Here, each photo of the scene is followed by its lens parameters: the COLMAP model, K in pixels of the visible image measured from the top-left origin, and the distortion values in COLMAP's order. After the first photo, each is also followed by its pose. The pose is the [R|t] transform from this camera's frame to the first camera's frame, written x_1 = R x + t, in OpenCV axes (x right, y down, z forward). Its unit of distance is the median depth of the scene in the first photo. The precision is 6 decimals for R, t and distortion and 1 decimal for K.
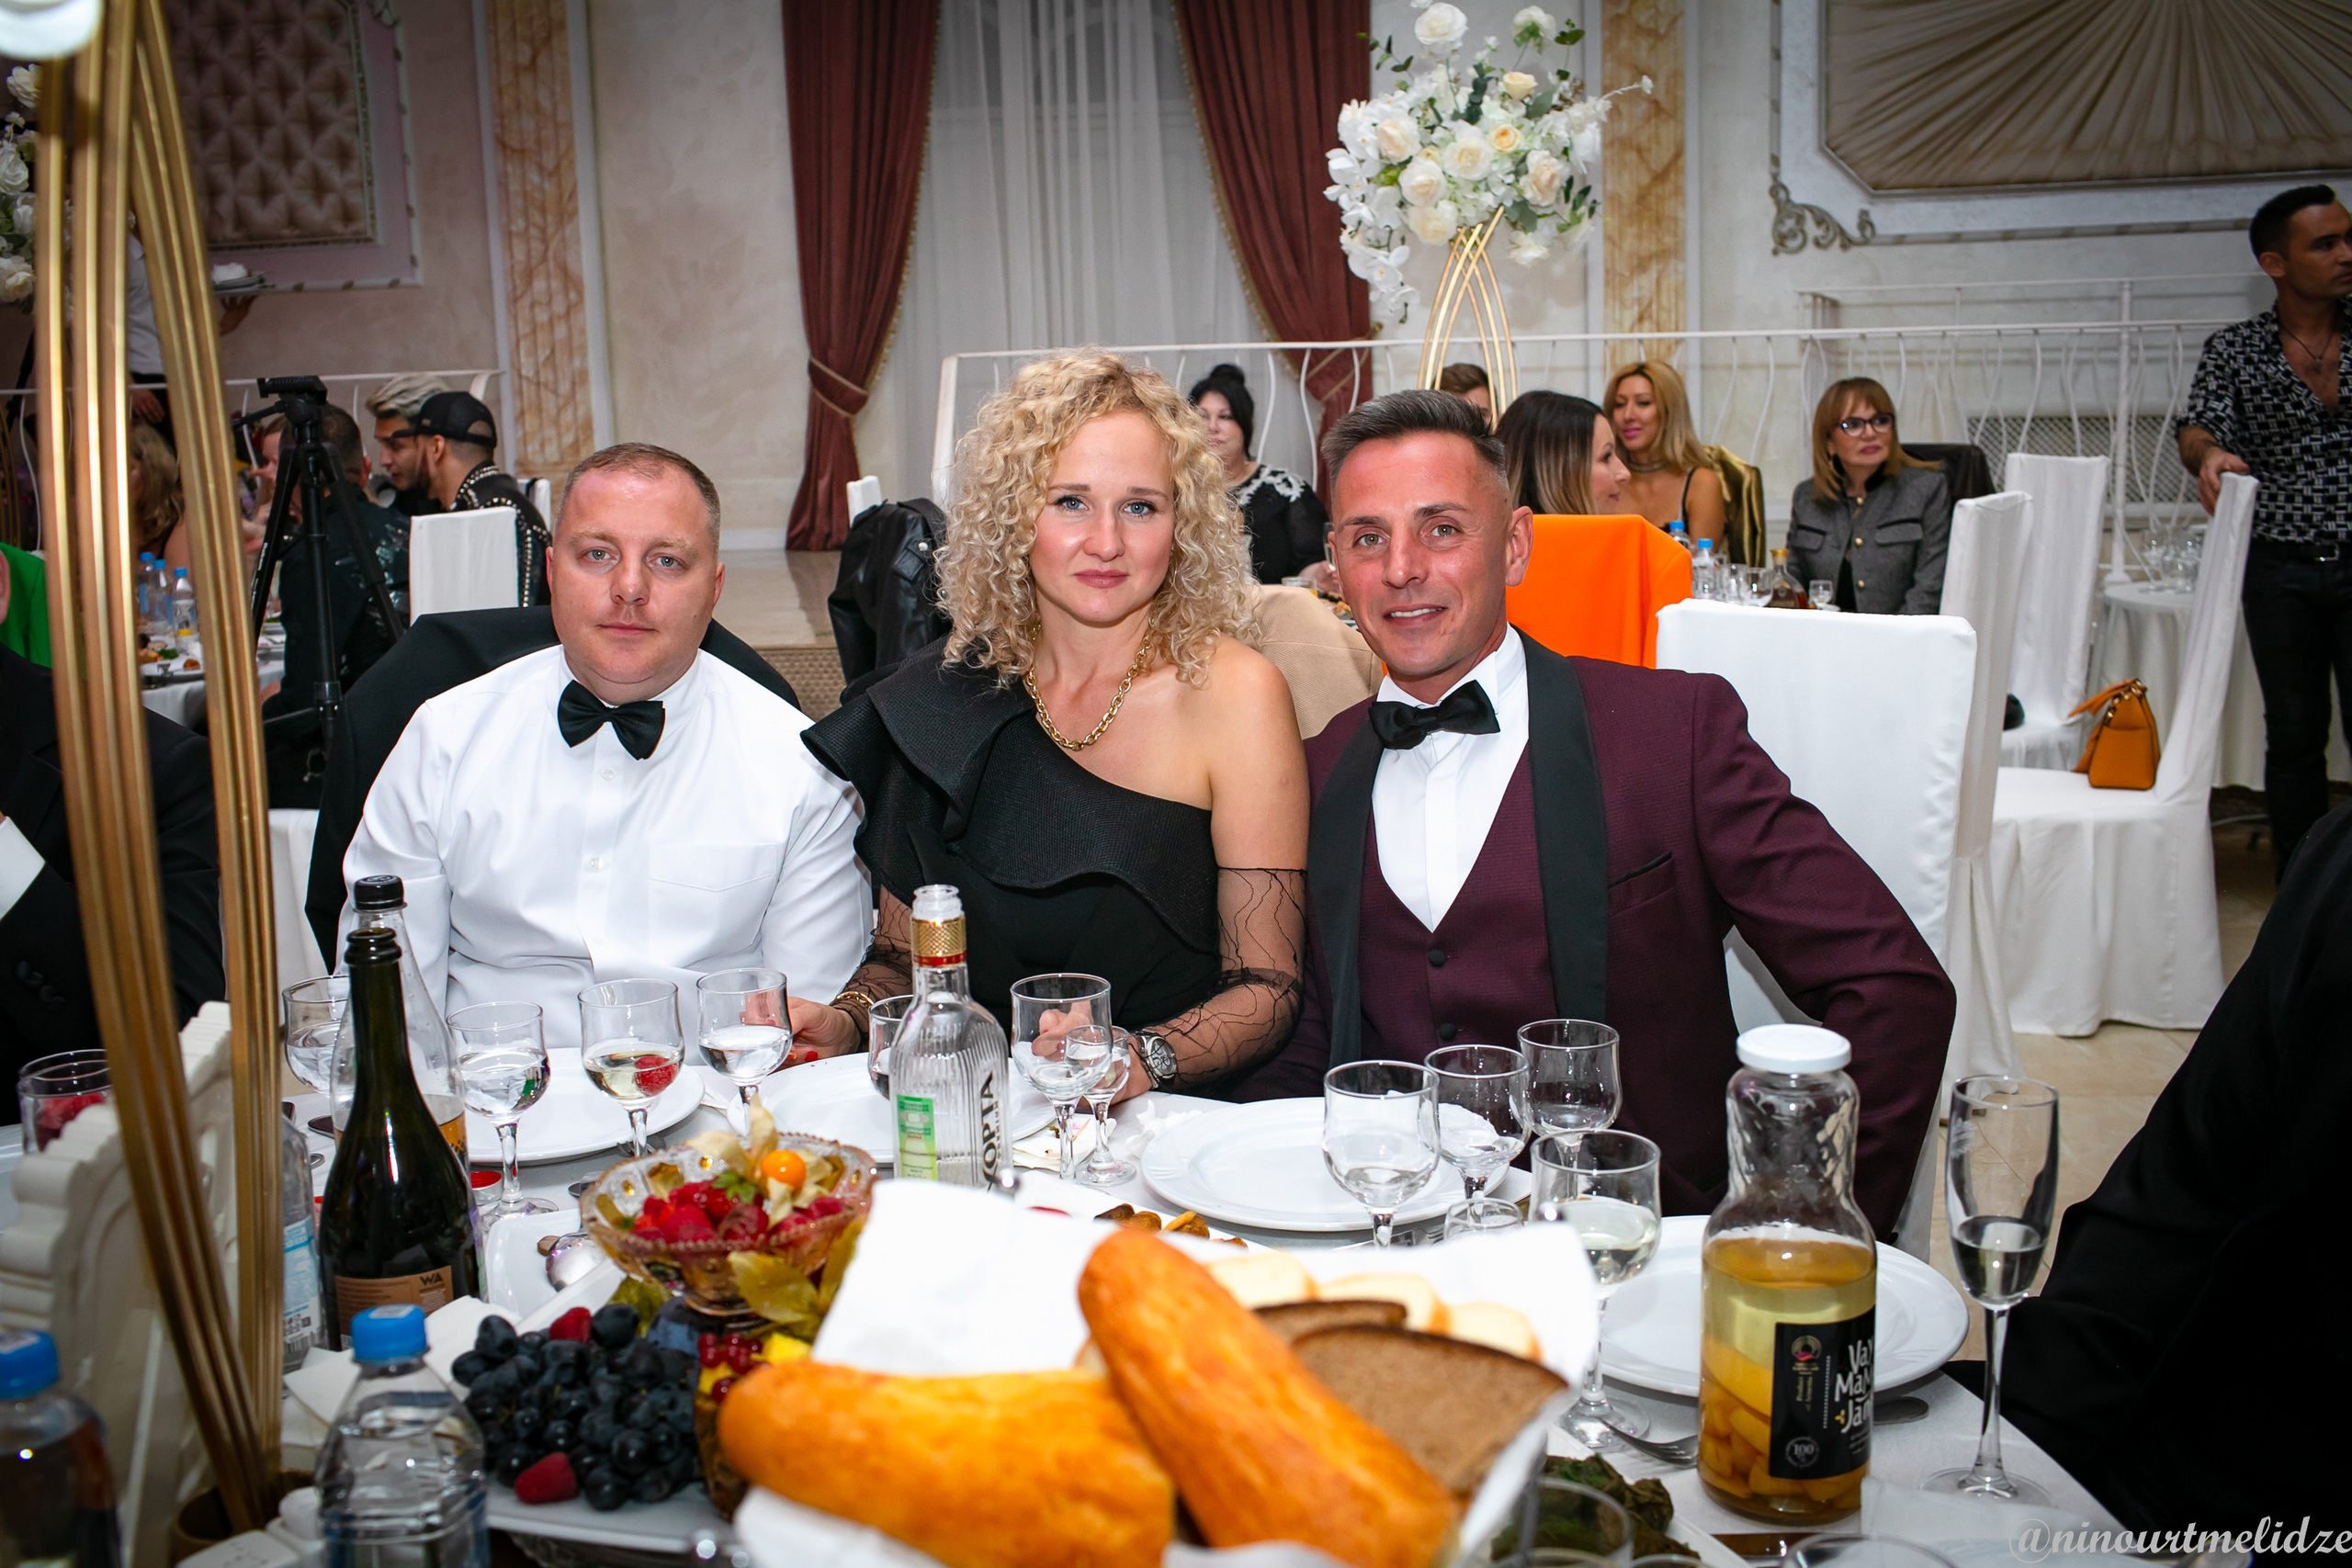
lens RADIAL K [[2400.8, 0, 1176.0], [0, 2400.8, 784.0], [0, 0, 1]] dist [-0.003710, -0.004648]
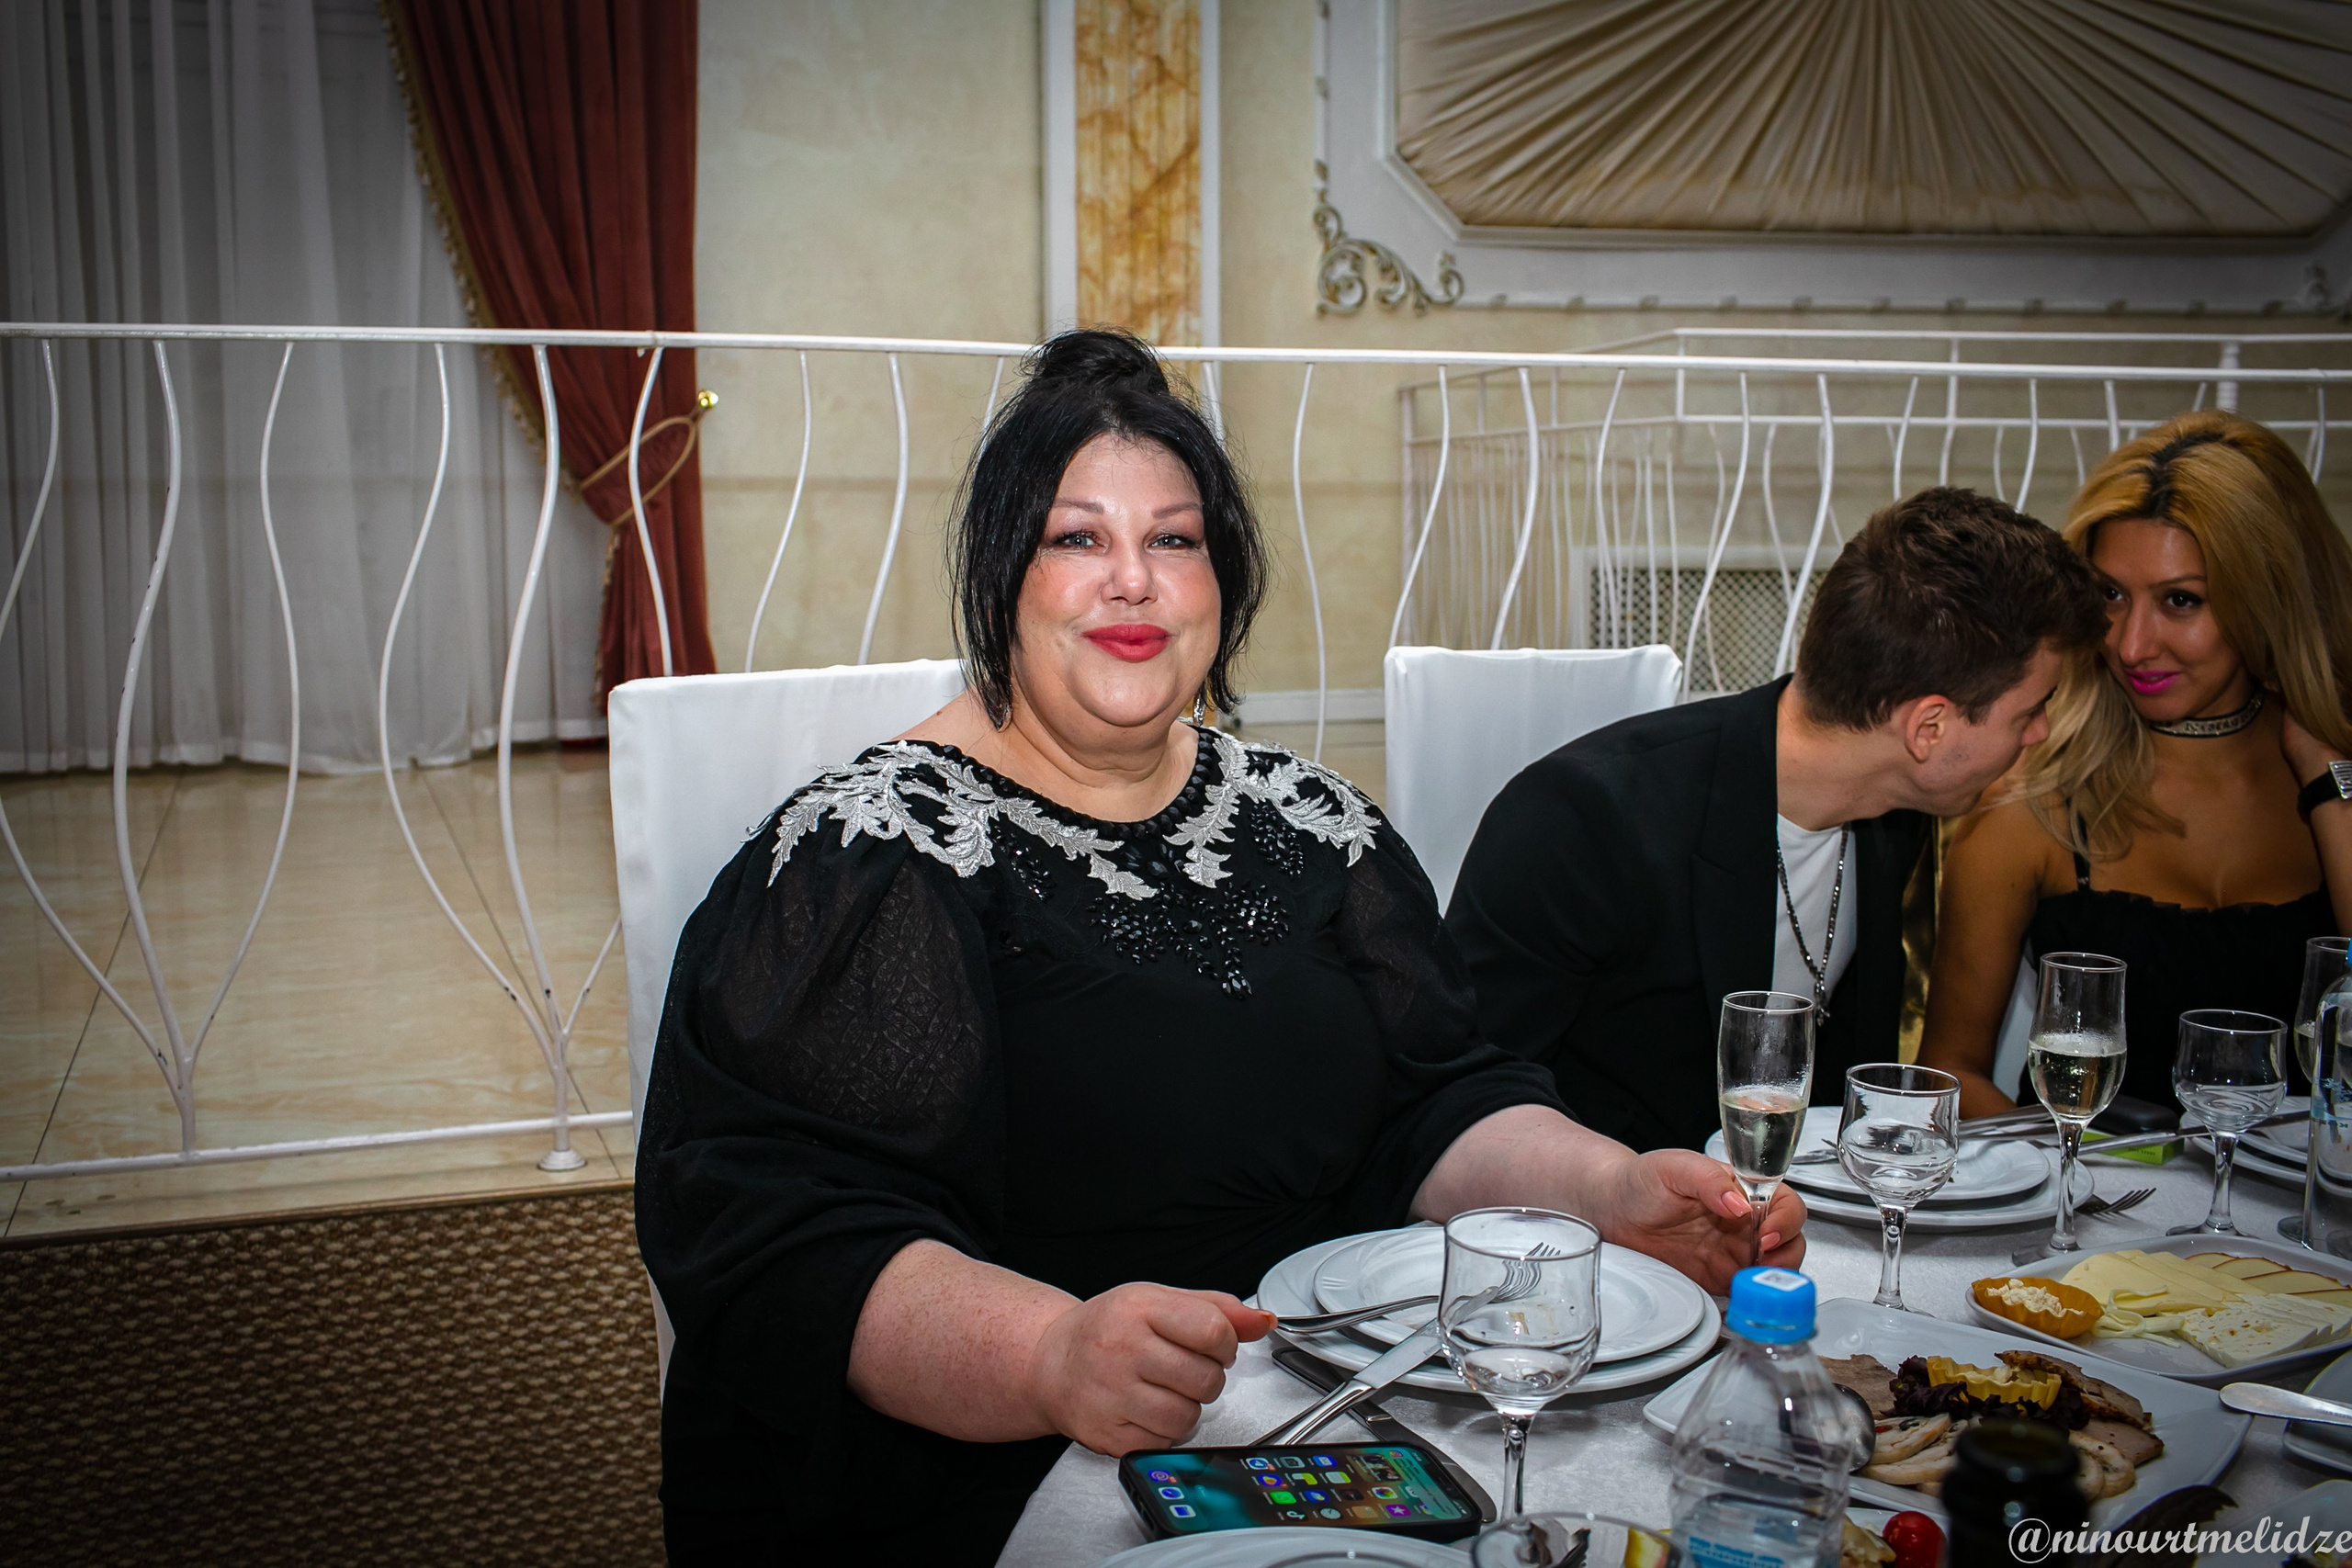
lens RADIAL K [[2400.8, 0, 1176.0], [0, 2400.8, 784.0], [0, 0, 1]] dist [-0.003710, -0.004648]
pose [[0.925275, -0.011265, 0.379130, -0.035670], [0.032242, 0.998277, -0.049025, -0.063471], [-0.377925, 0.057586, 0.924044, 0.424701]]
